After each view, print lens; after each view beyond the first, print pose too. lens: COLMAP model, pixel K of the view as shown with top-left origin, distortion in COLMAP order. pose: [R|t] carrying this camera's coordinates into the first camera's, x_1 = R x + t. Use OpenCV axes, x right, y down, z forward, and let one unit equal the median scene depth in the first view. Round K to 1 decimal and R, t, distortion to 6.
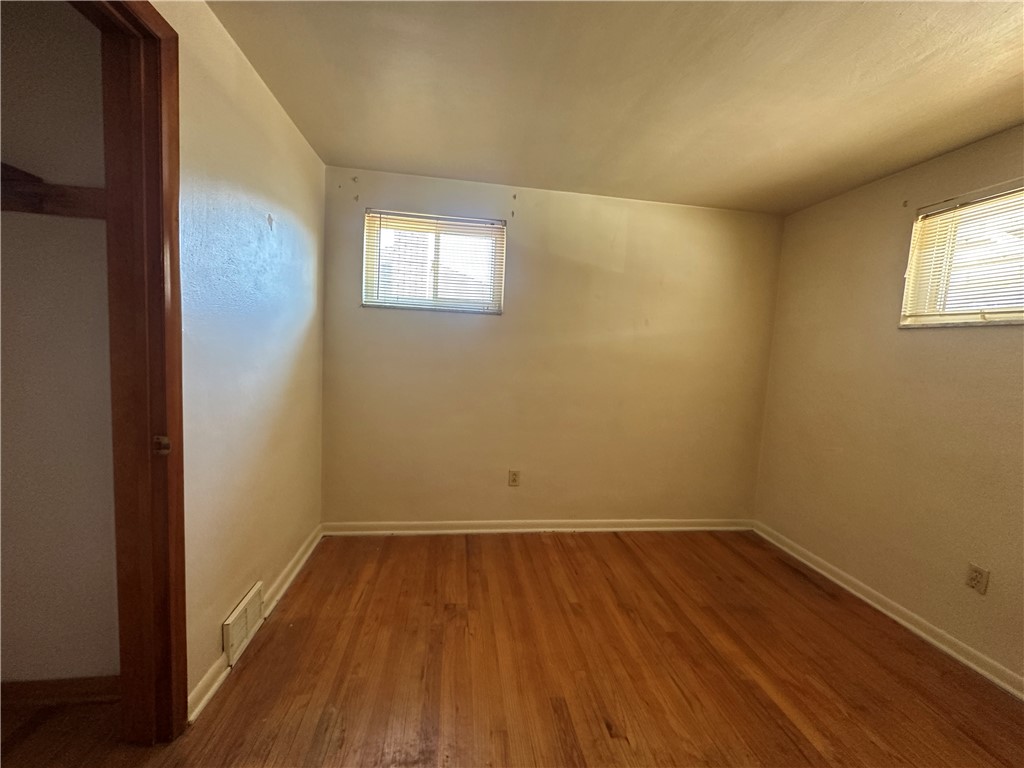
lens RADIAL K [[408.1, 0, 509.8], [0, 408.1, 383.8], [0, 0, 1]] dist [-0.004406, 0.001026]
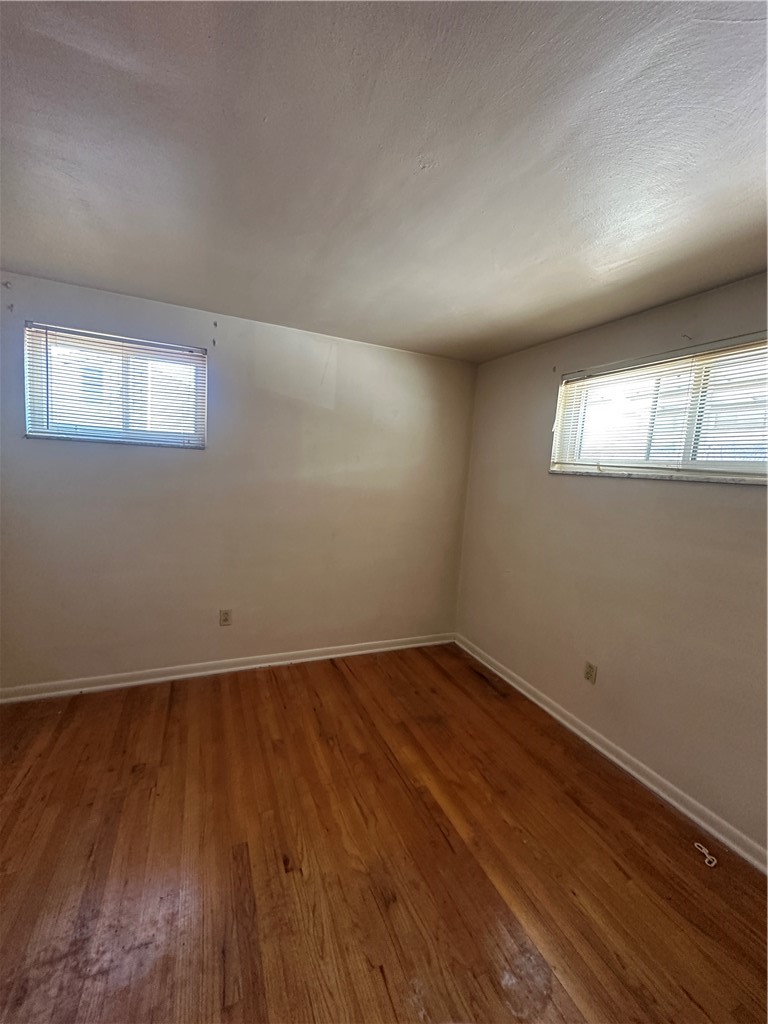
lens RADIAL K [[408.1, 0, 384.3], [0, 408.1, 511.2], [0, 0, 1]] dist [-0.004406, 0.001026]
pose [[0.961747, -0.020244, 0.273191, 0.167239], [0.008551, 0.998998, 0.043925, -0.089344], [-0.273807, -0.039909, 0.960956, -0.041843]]
